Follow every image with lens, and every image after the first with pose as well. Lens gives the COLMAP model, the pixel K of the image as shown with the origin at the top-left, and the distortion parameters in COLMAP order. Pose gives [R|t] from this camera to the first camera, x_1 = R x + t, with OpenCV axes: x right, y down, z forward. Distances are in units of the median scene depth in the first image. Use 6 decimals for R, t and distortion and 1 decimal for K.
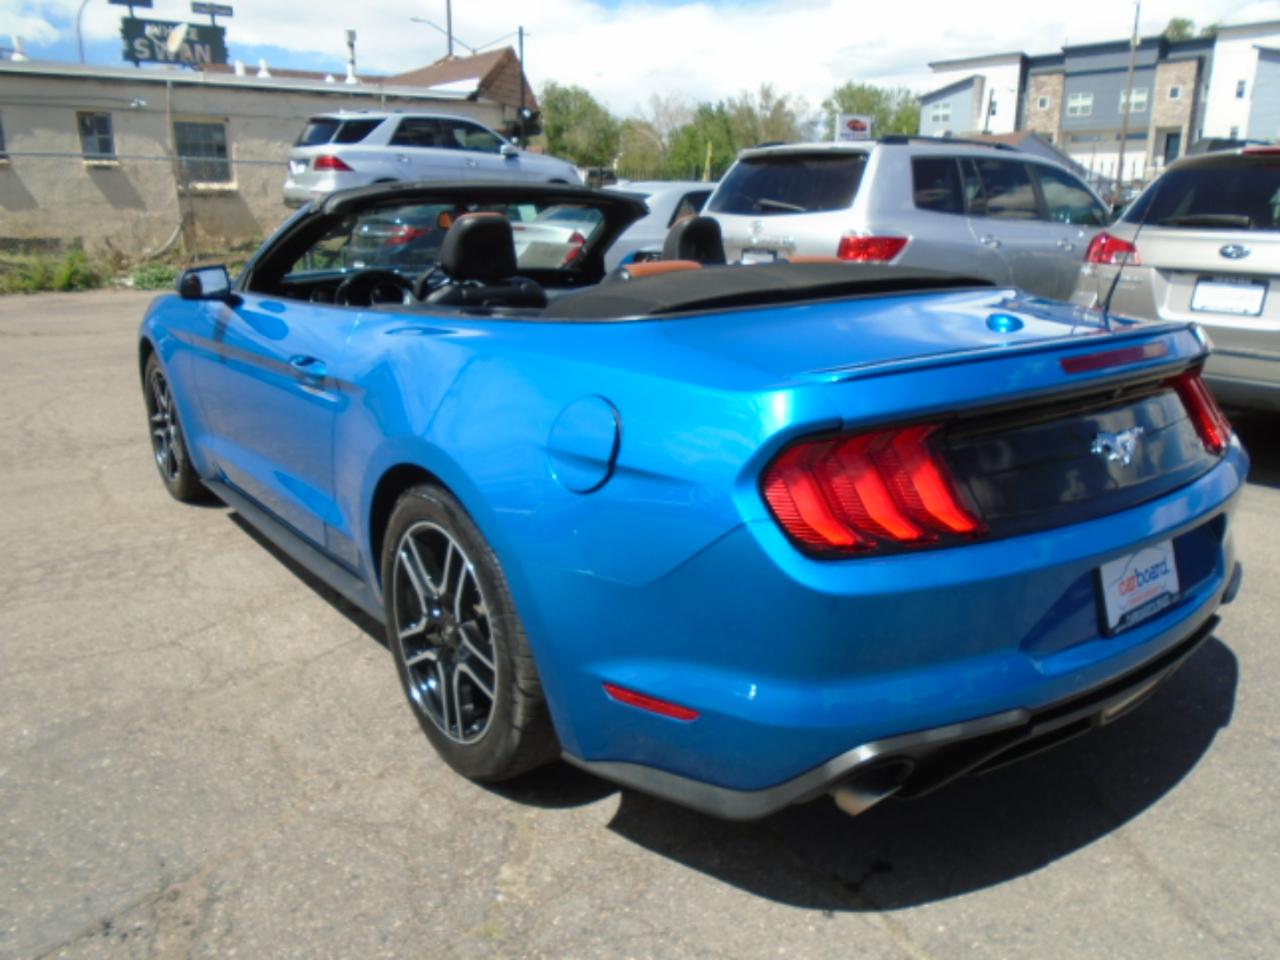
lens RADIAL K [[988.2, 0, 640.0], [0, 988.2, 480.0], [0, 0, 1]] dist [-0.011275, -0.003326]
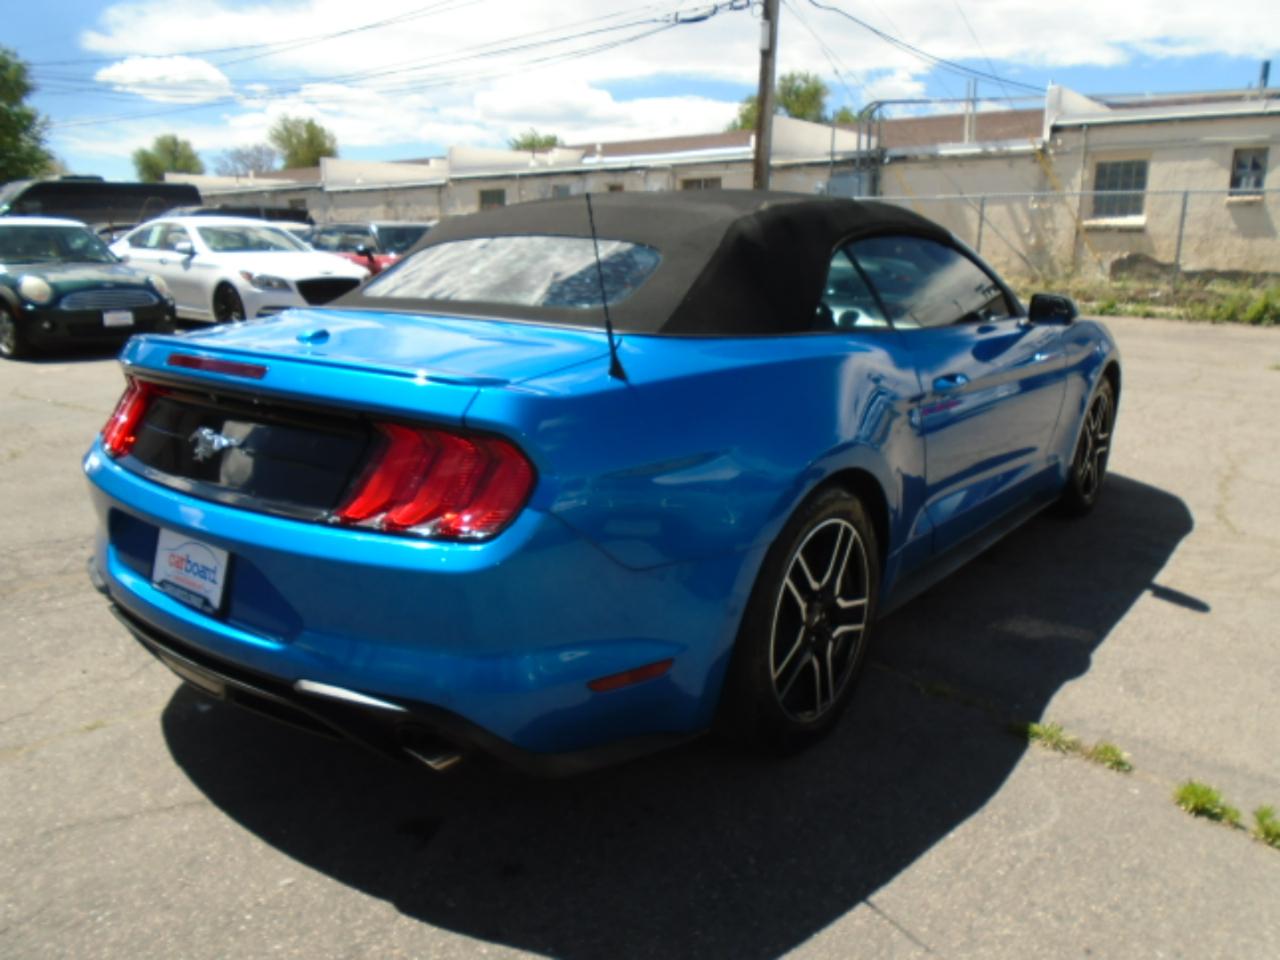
lens RADIAL K [[986.7, 0, 648.2], [0, 986.7, 474.8], [0, 0, 1]] dist [-0.040658, 0.015469]
pose [[0.224369, 0.233015, -0.946236, 0.239342], [-0.267573, 0.948404, 0.170103, -0.046969], [0.937050, 0.215021, 0.275141, 0.170295]]
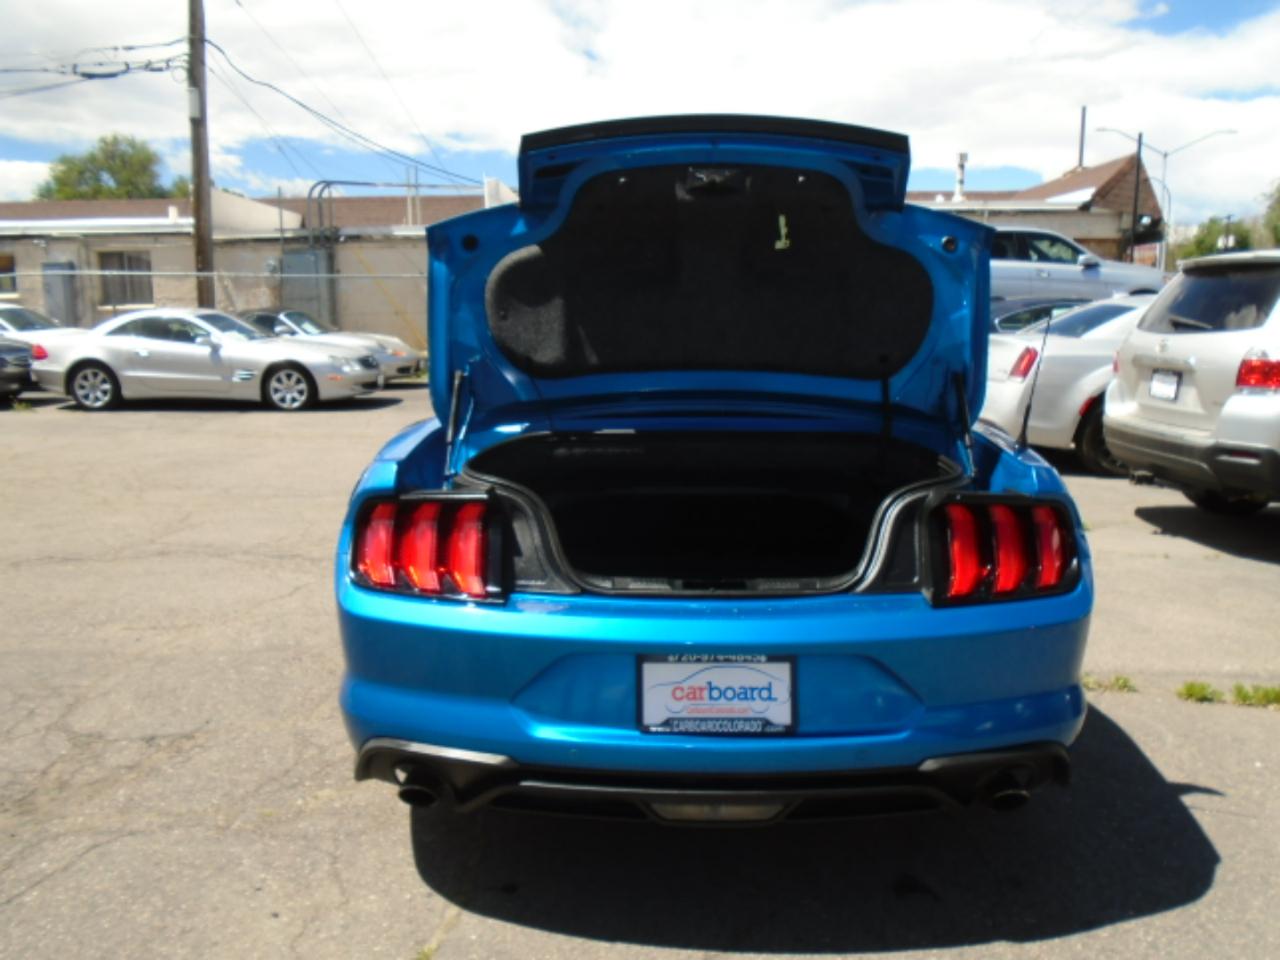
lens RADIAL K [[980.1, 0, 636.8], [0, 980.1, 481.6], [0, 0, 1]] dist [-0.044259, 0.052868]
pose [[0.771658, 0.112014, -0.626097, 0.153265], [-0.173359, 0.984141, -0.037591, -0.009071], [0.611957, 0.137547, 0.778839, 0.019692]]
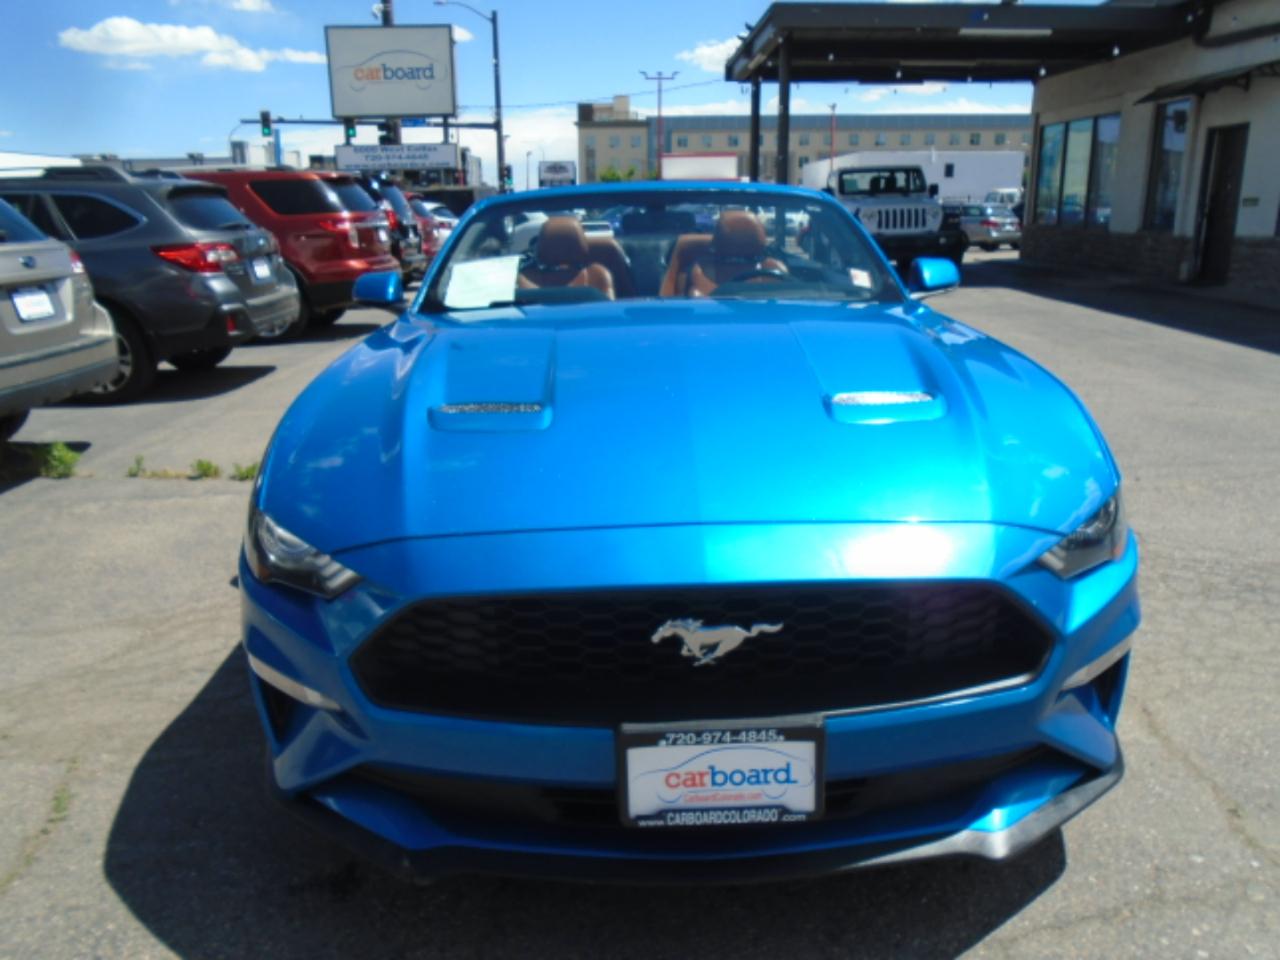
lens RADIAL K [[981.1, 0, 652.4], [0, 981.1, 477.0], [0, 0, 1]] dist [-0.021399, -0.000400]
pose [[-0.819742, -0.136432, 0.556246, -0.201689], [0.172900, 0.866951, 0.467442, -0.135622], [-0.546012, 0.479357, -0.687087, 0.489705]]
